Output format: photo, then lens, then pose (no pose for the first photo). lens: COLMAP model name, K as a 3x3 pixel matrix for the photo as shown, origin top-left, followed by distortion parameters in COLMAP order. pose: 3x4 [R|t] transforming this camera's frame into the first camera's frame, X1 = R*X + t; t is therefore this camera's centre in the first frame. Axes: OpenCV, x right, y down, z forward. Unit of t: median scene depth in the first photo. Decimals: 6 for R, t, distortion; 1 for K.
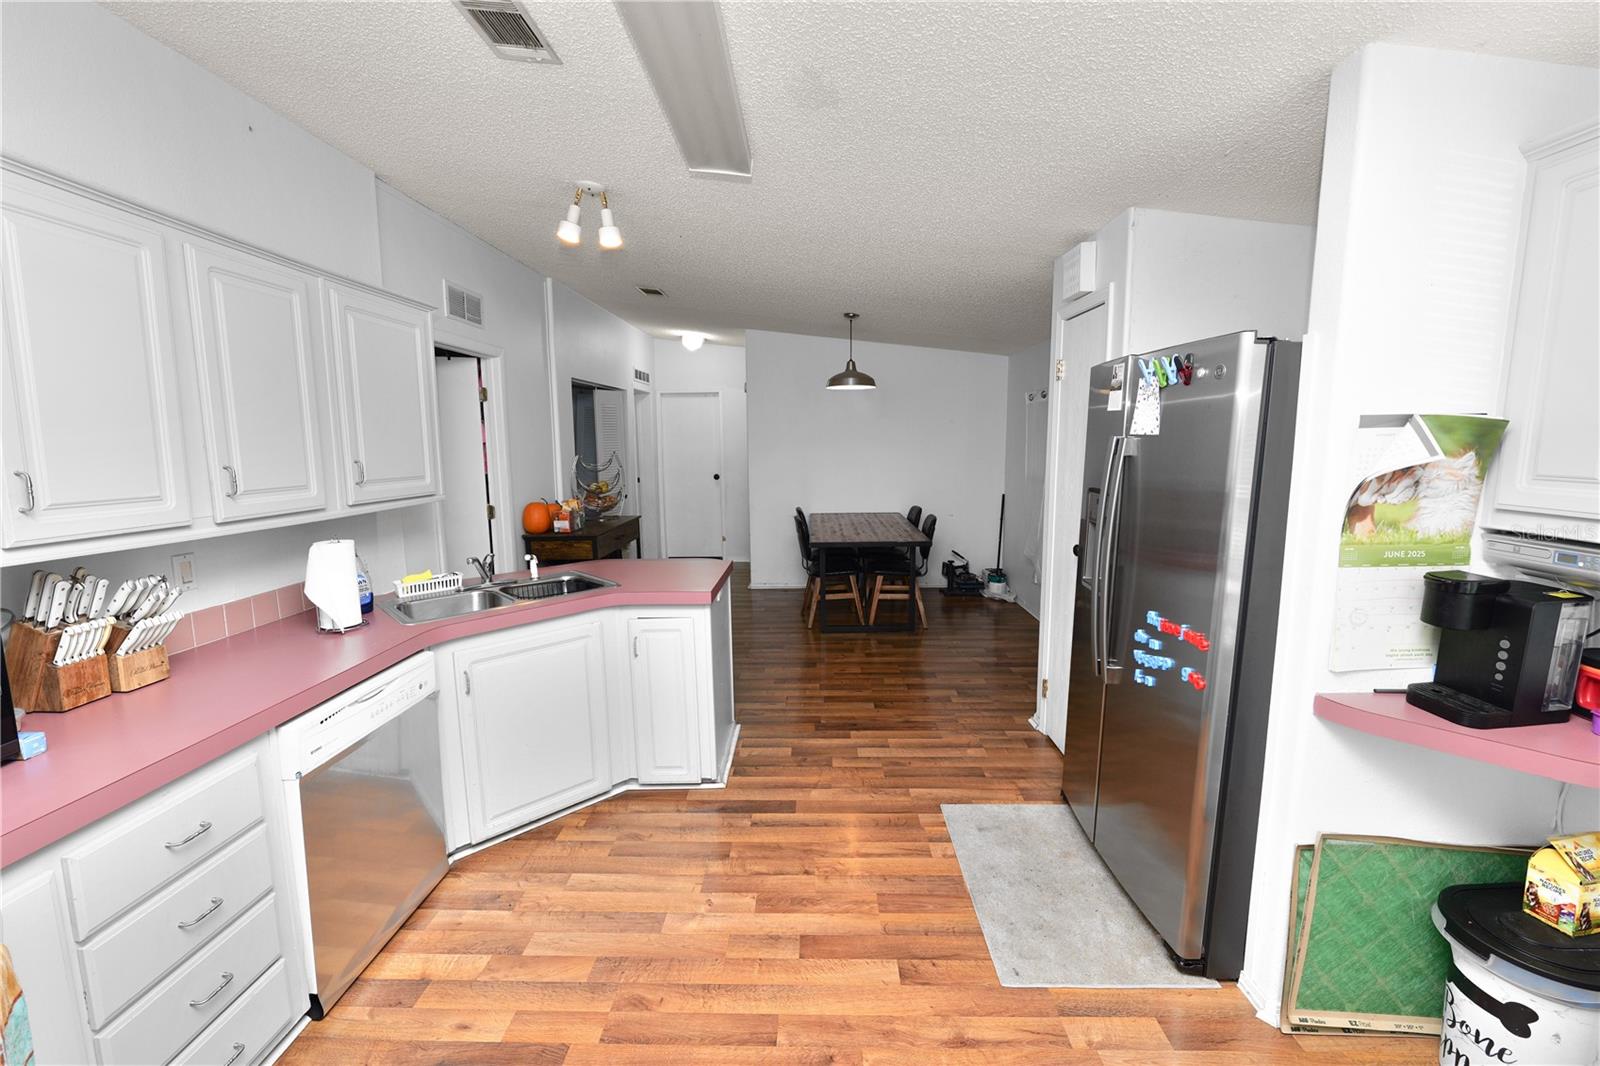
lens RADIAL K [[653.2, 0, 798.1], [0, 653.2, 523.7], [0, 0, 1]] dist [-0.012740, 0.001301]
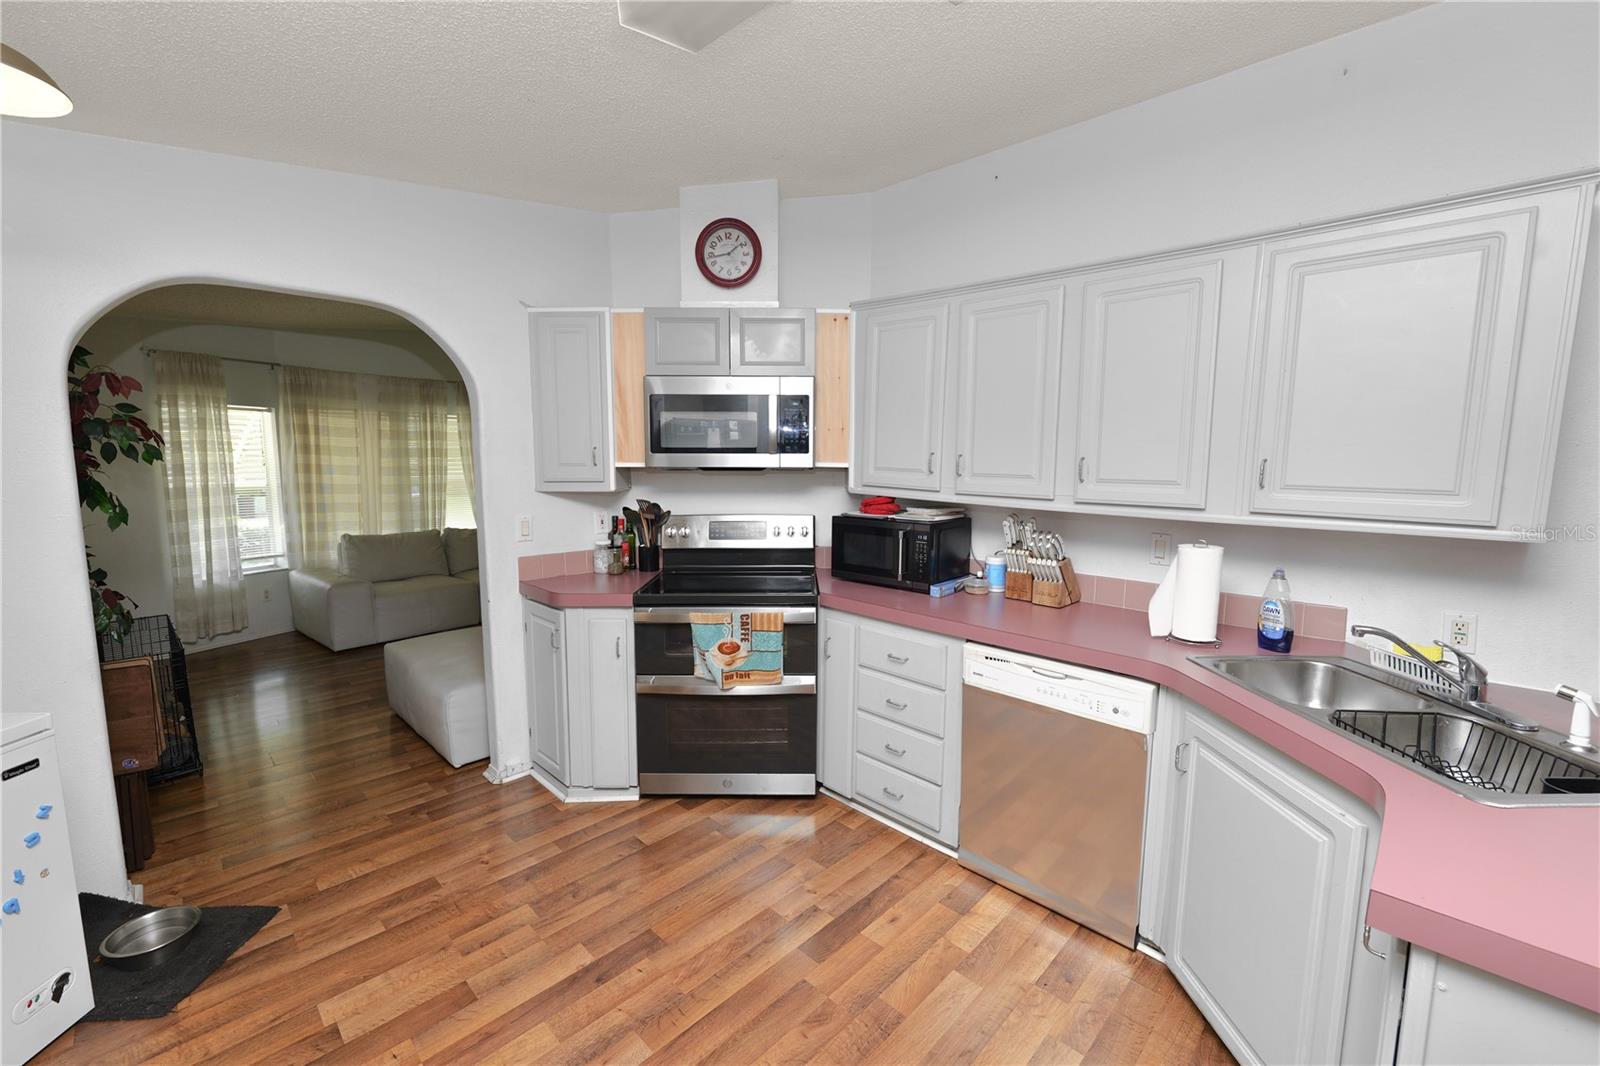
lens RADIAL K [[653.2, 0, 799.9], [0, 653.2, 530.4], [0, 0, 1]] dist [-0.012740, 0.001301]
pose [[-0.677504, 0.090907, -0.729880, 0.326819], [-0.091570, 0.974187, 0.206334, -0.129267], [0.729797, 0.206628, -0.651691, 1.169498]]
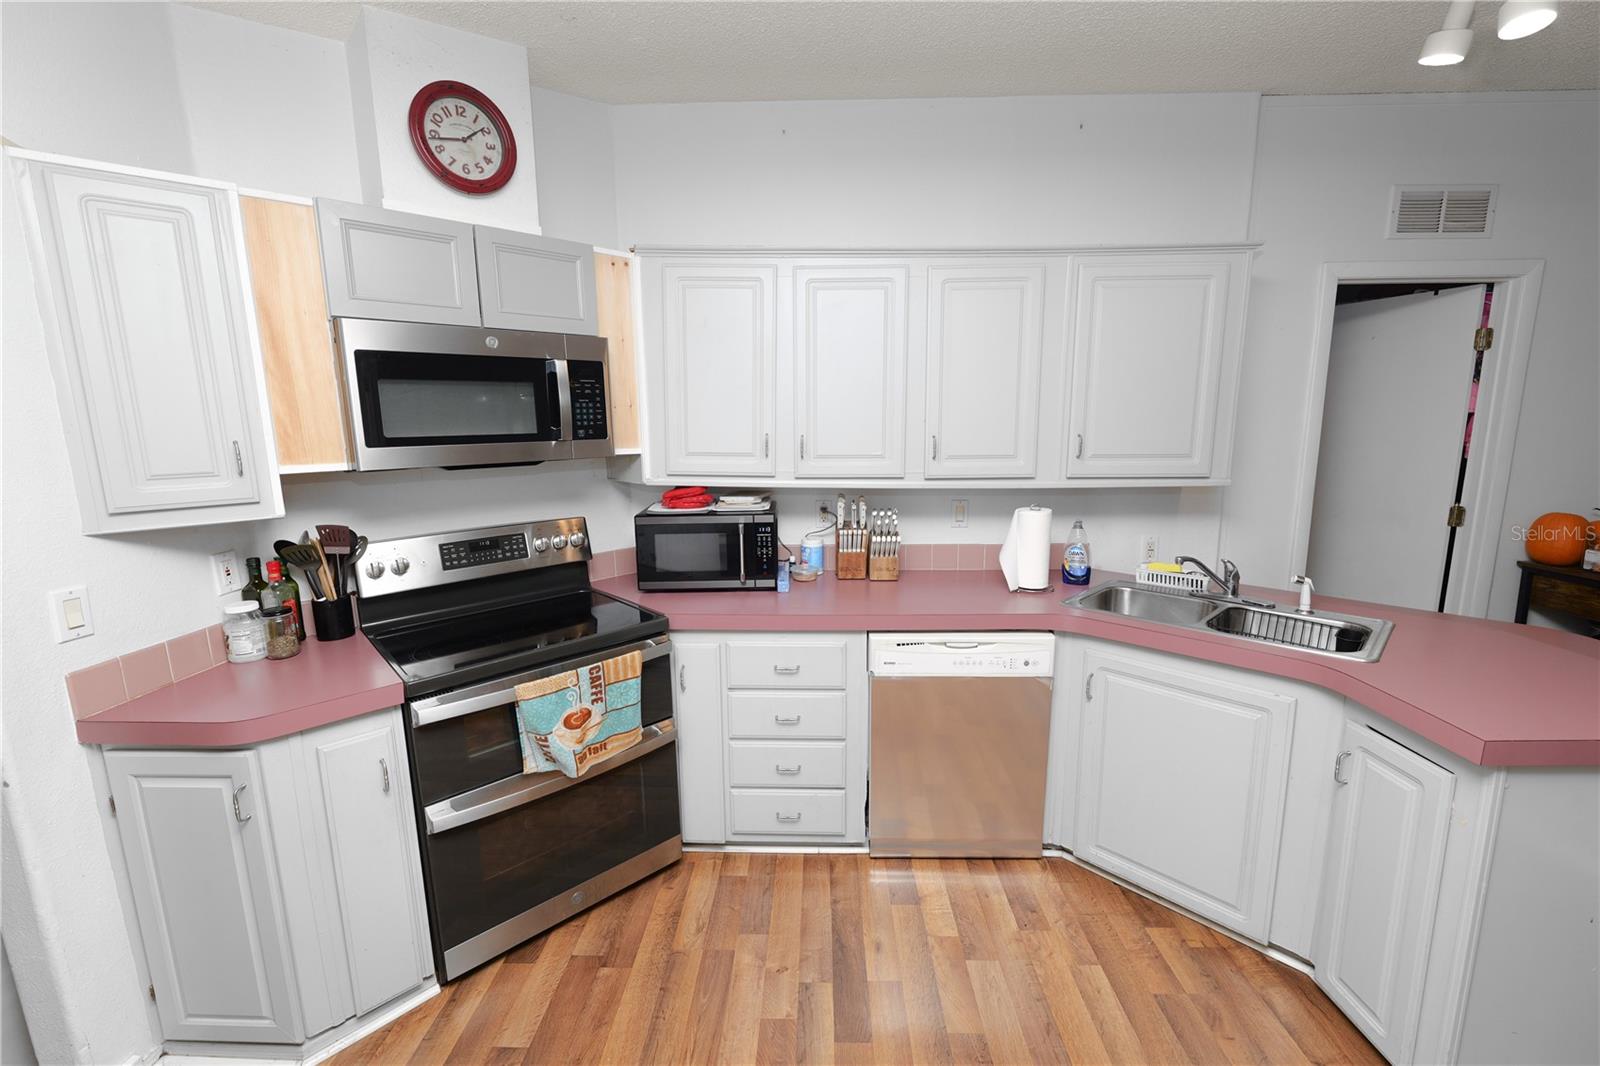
lens RADIAL K [[653.2, 0, 802.2], [0, 653.2, 528.3], [0, 0, 1]] dist [-0.012740, 0.001301]
pose [[0.002993, 0.175879, -0.984407, 0.354961], [-0.113637, 0.978095, 0.174405, -0.085174], [0.993518, 0.111343, 0.022914, 0.589078]]
